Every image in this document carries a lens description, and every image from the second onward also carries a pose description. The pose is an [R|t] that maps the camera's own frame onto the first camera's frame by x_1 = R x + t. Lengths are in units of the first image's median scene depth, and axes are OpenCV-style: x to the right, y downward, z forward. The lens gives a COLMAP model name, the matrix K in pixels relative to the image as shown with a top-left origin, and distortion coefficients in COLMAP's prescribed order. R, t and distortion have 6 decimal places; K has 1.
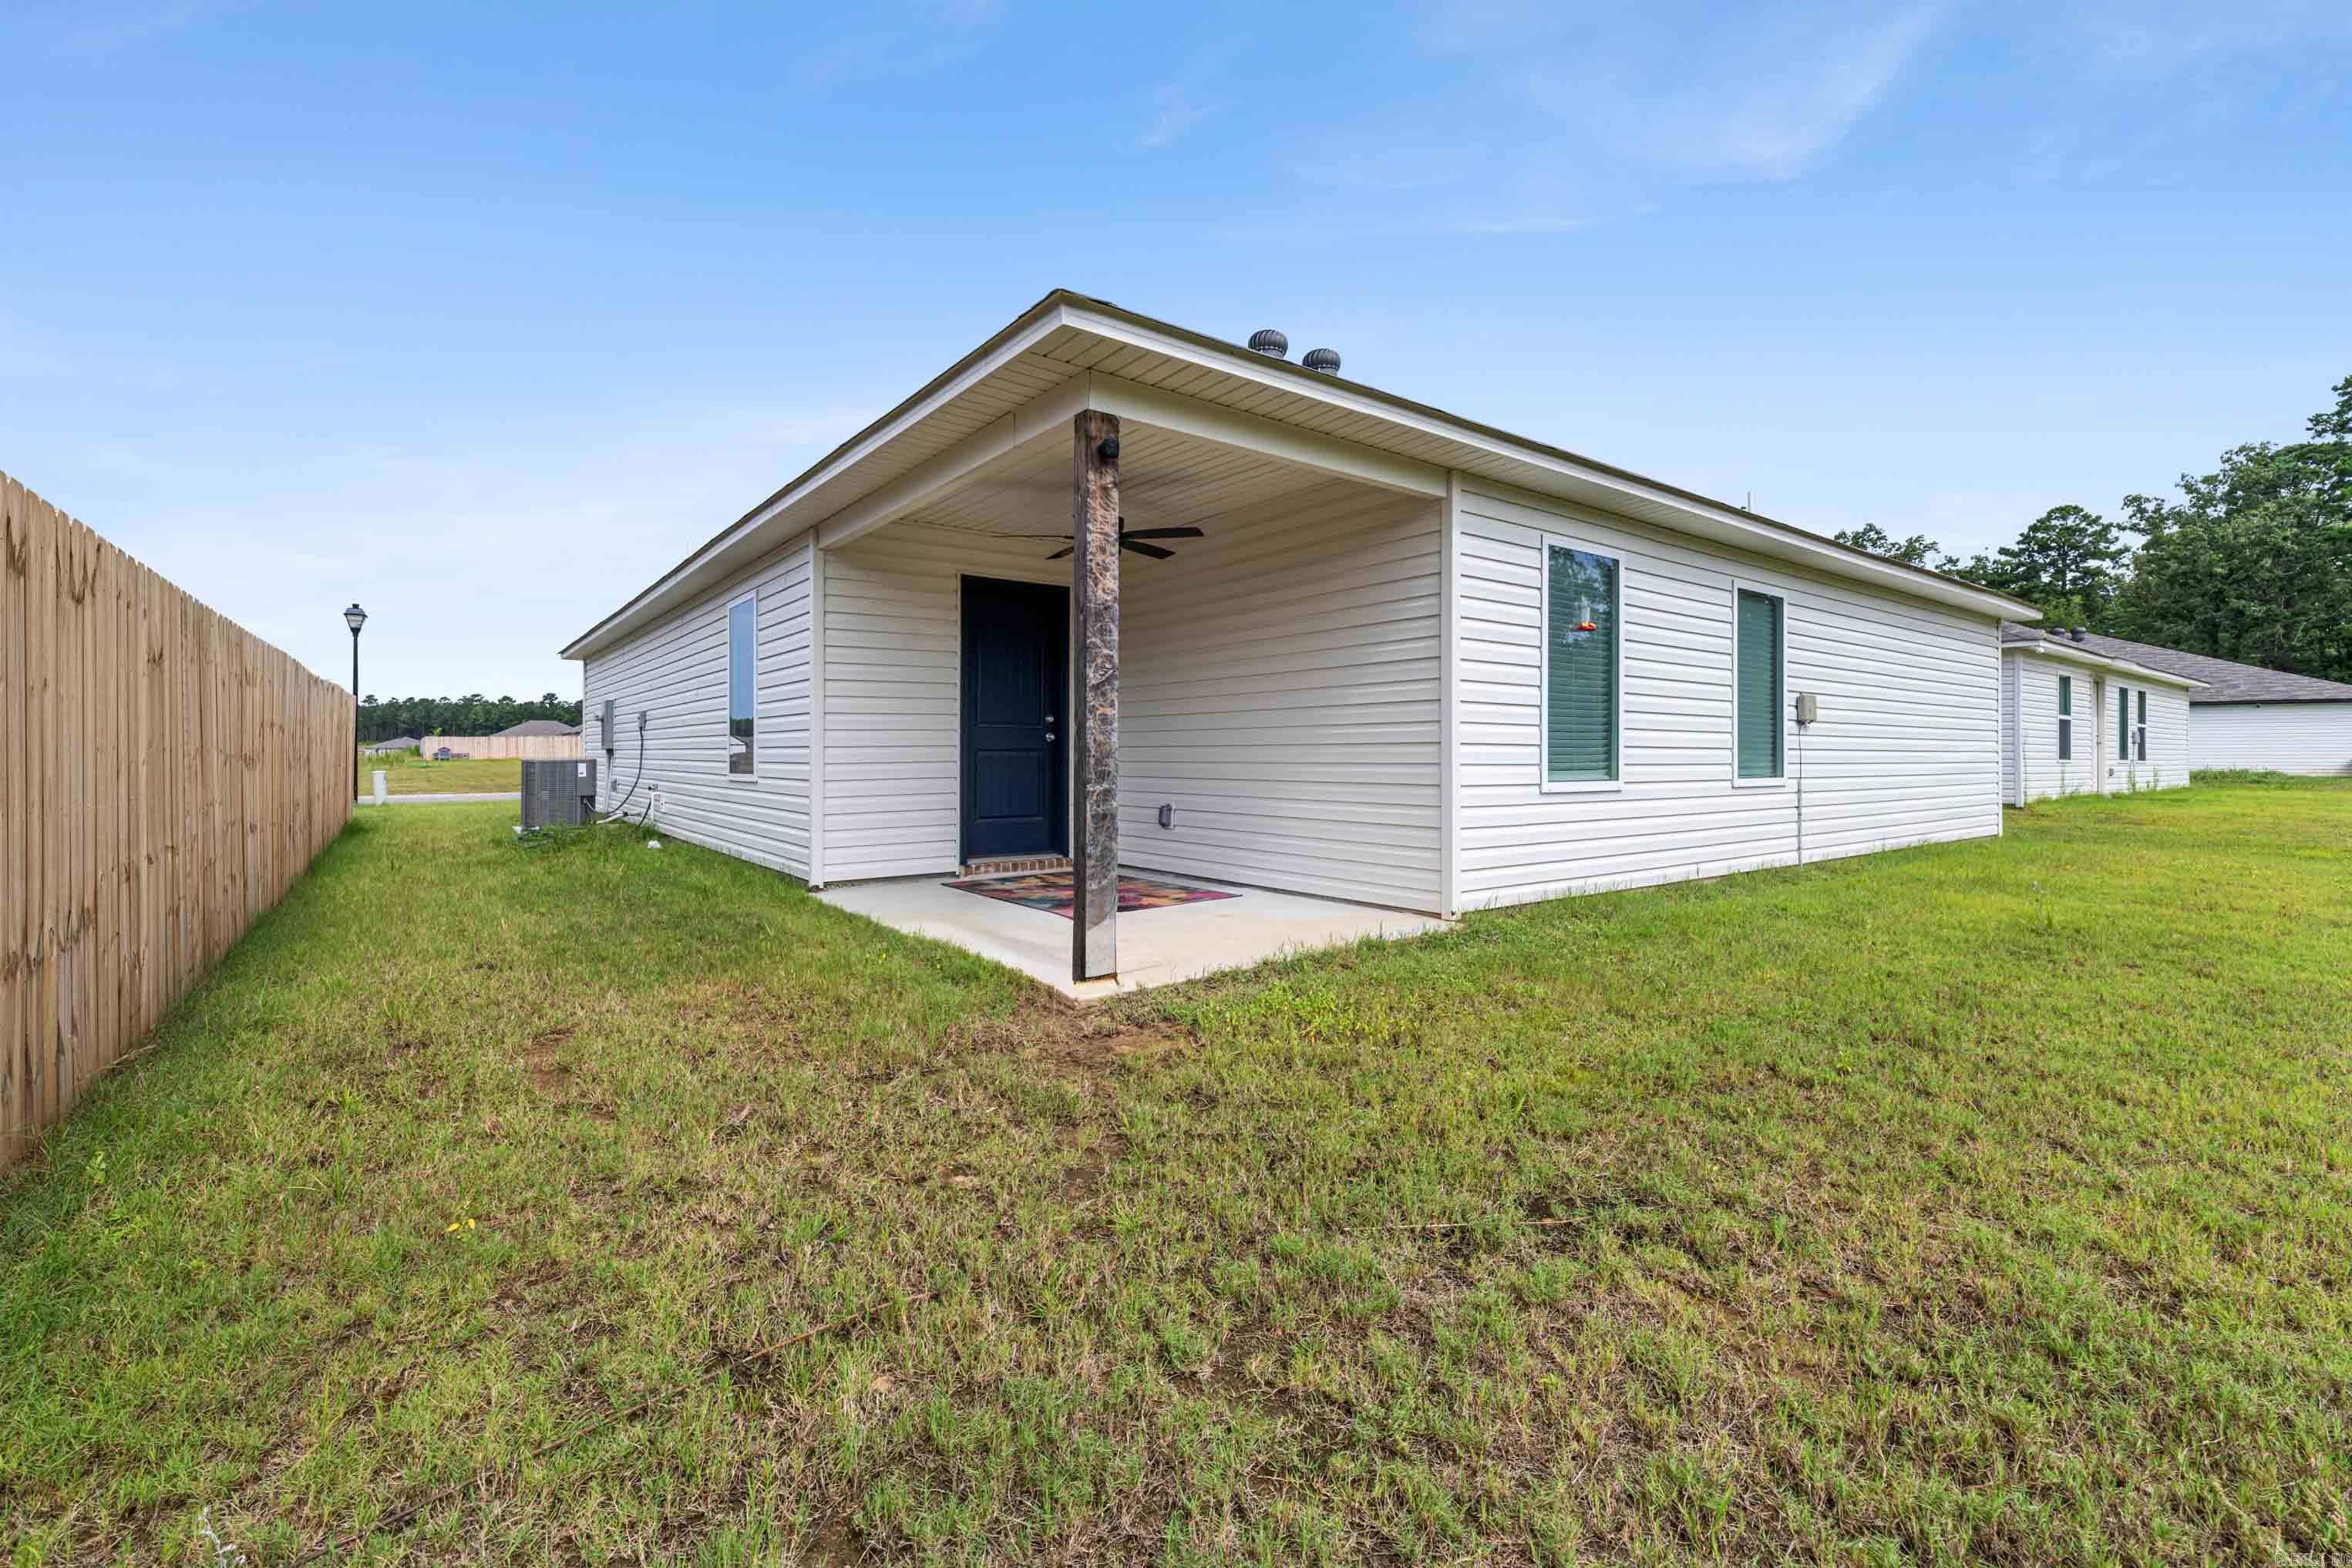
lens RADIAL K [[998.4, 0, 1176.6], [0, 998.4, 758.8], [0, 0, 1]] dist [-0.001089, -0.000128]
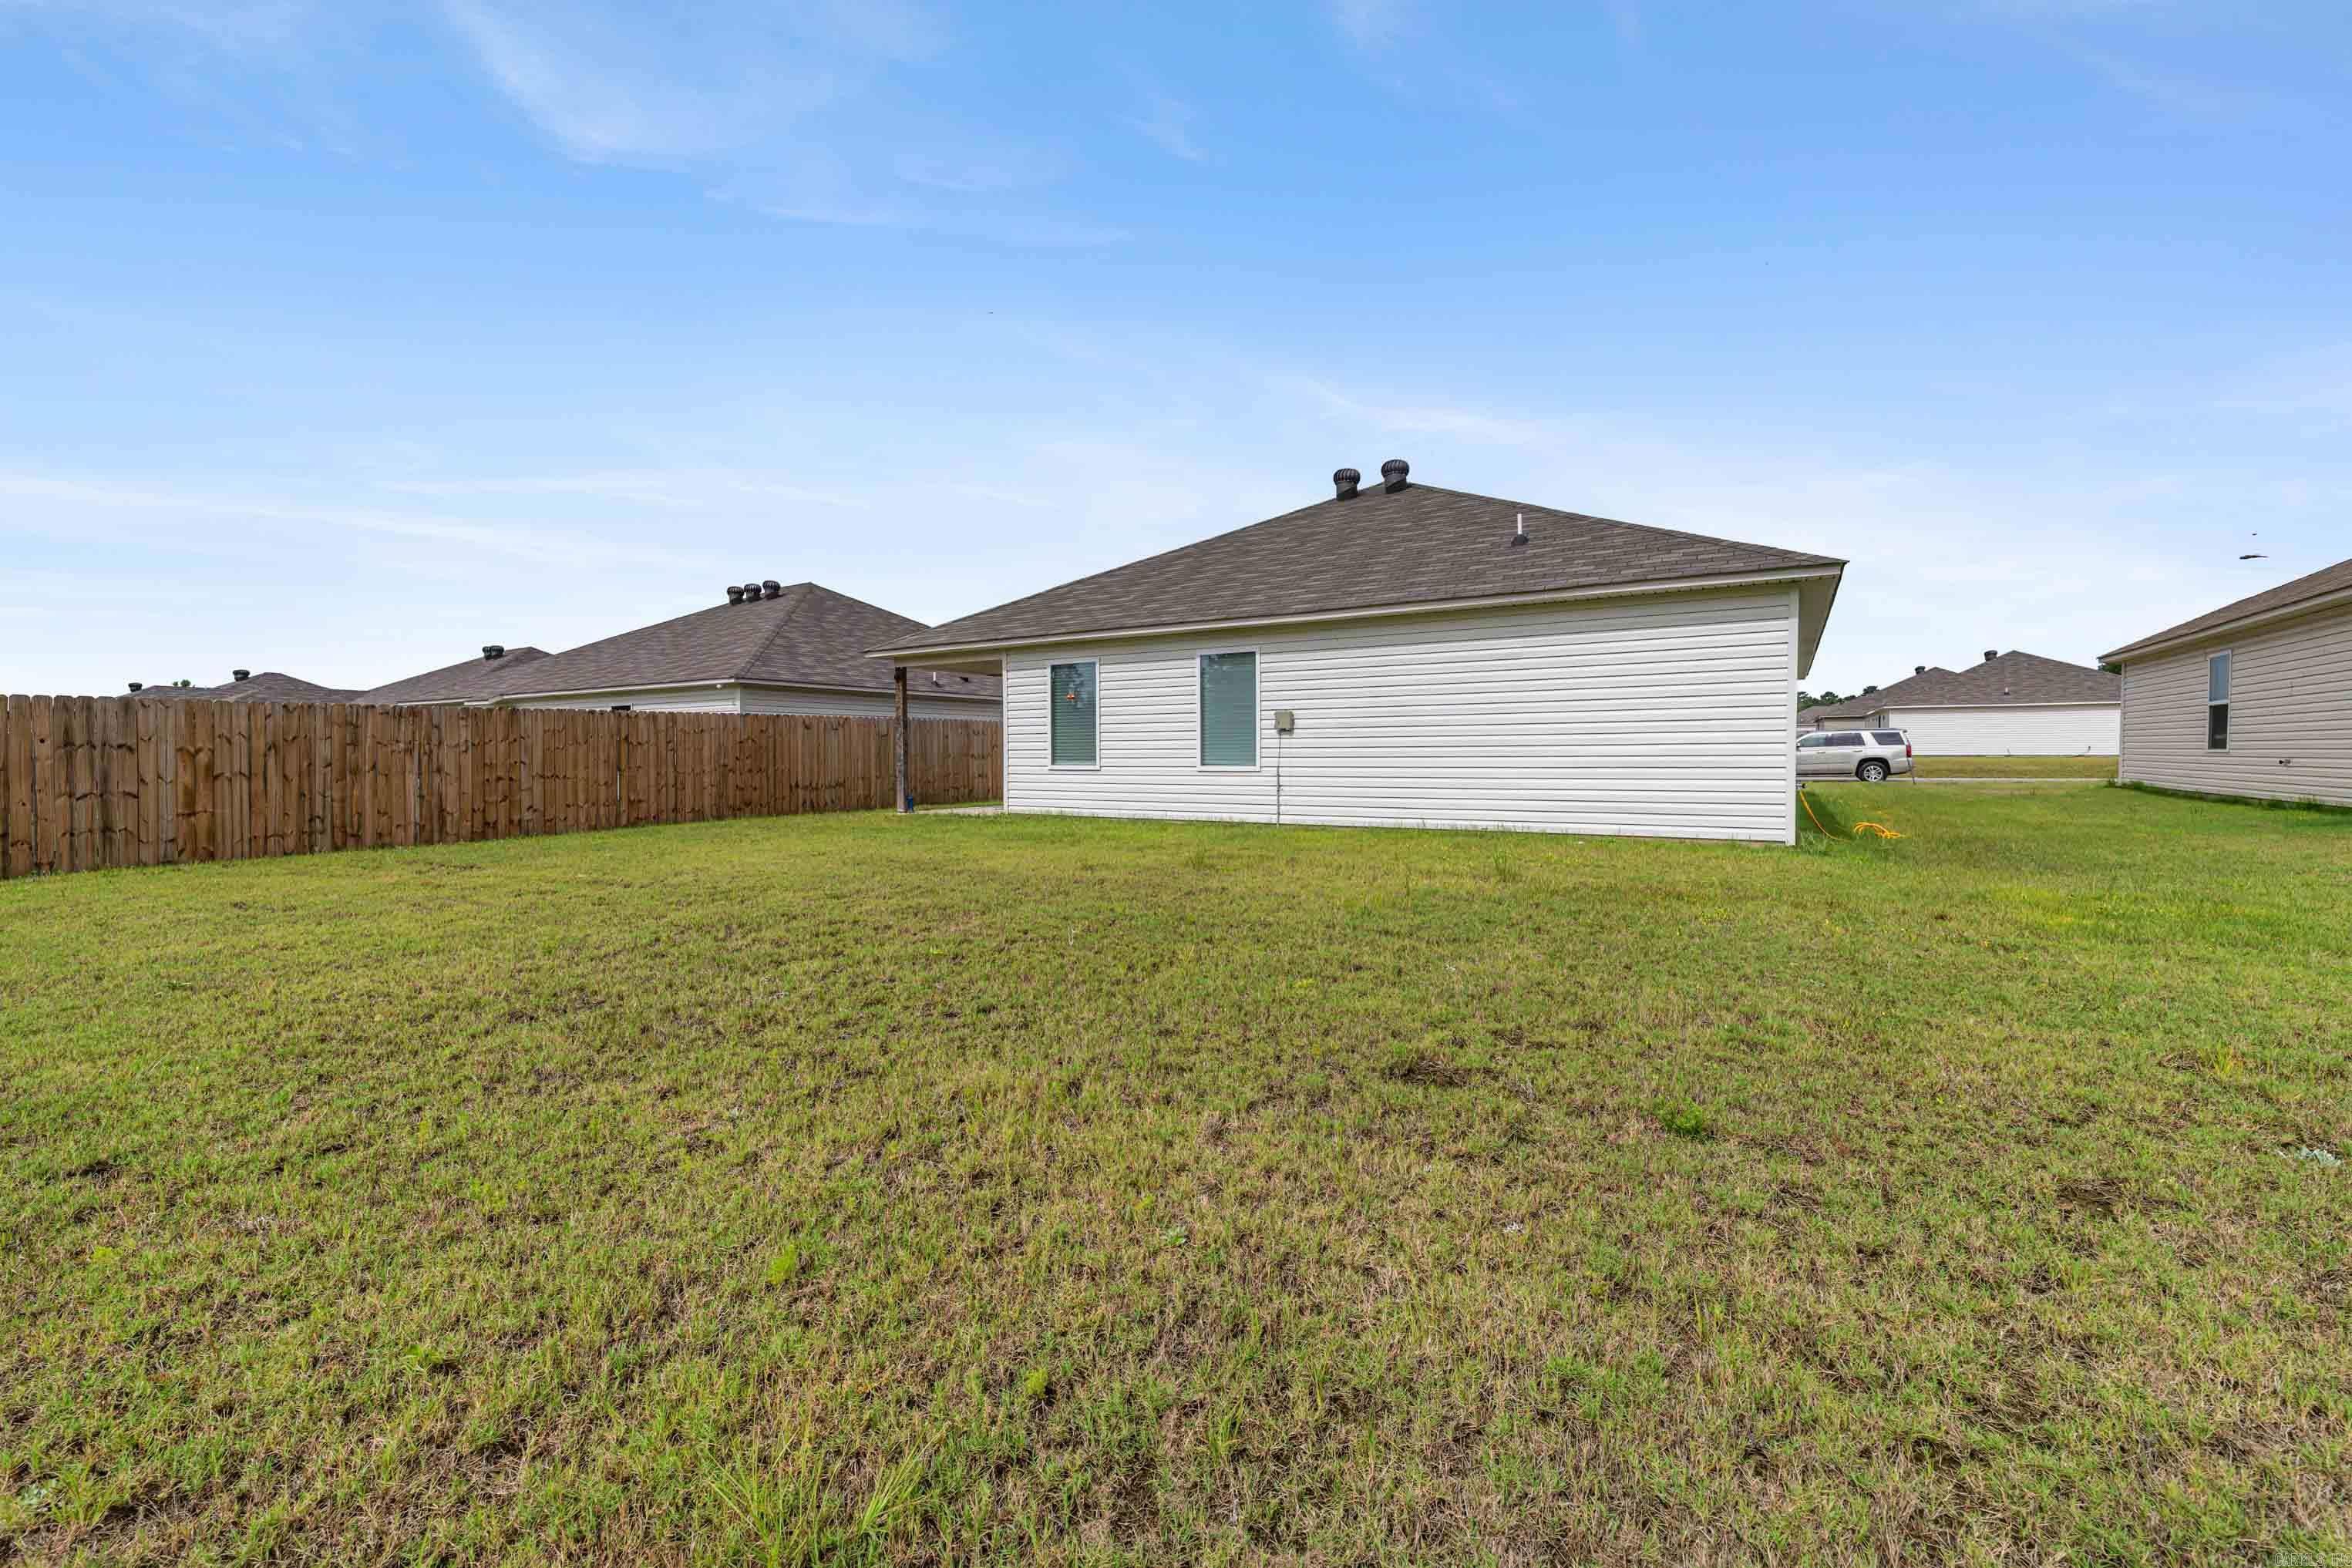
lens RADIAL K [[970.1, 0, 1175.3], [0, 970.1, 805.1], [0, 0, 1]] dist [-0.000665, -0.000060]
pose [[0.350619, 0.046053, -0.935385, 1.616335], [0.005642, 0.998668, 0.051283, 0.000829], [0.936501, -0.023259, 0.349892, 0.279433]]
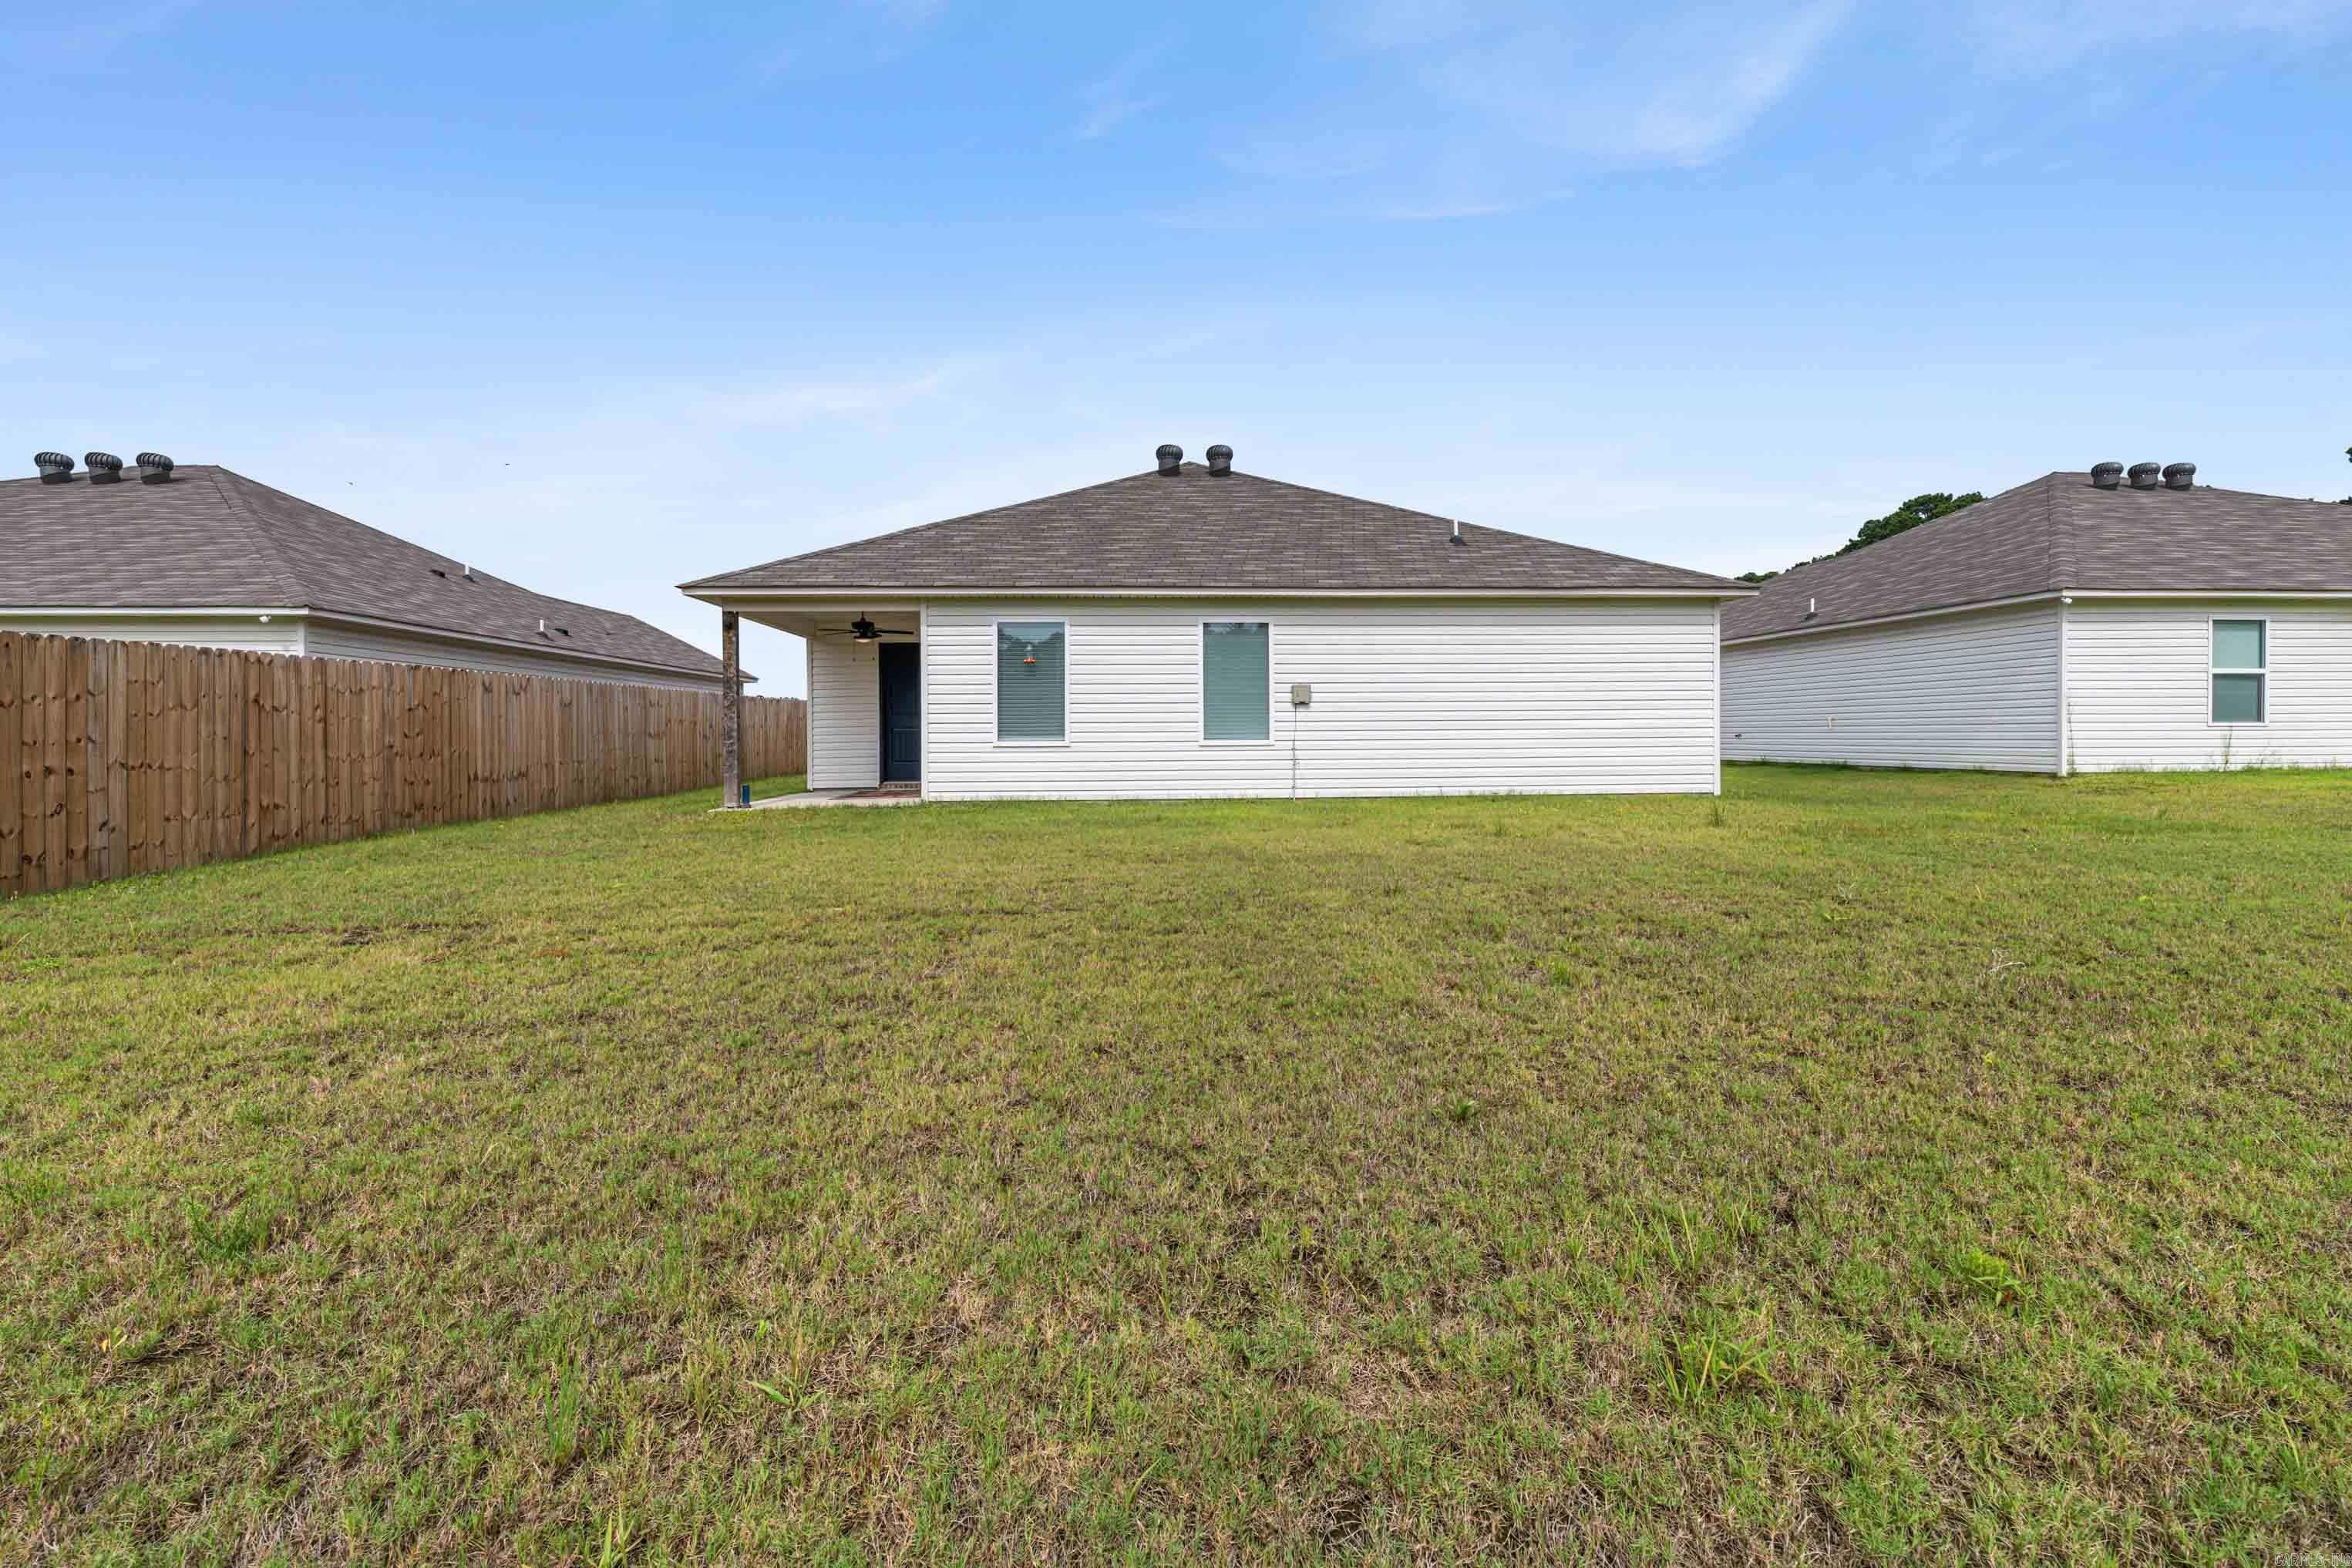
lens RADIAL K [[998.4, 0, 1176.6], [0, 998.4, 758.8], [0, 0, 1]] dist [-0.001089, -0.000128]
pose [[0.832667, 0.006327, -0.553738, 1.083932], [0.007748, 0.999704, 0.023073, 0.009098], [0.553720, -0.023503, 0.832371, -0.288242]]
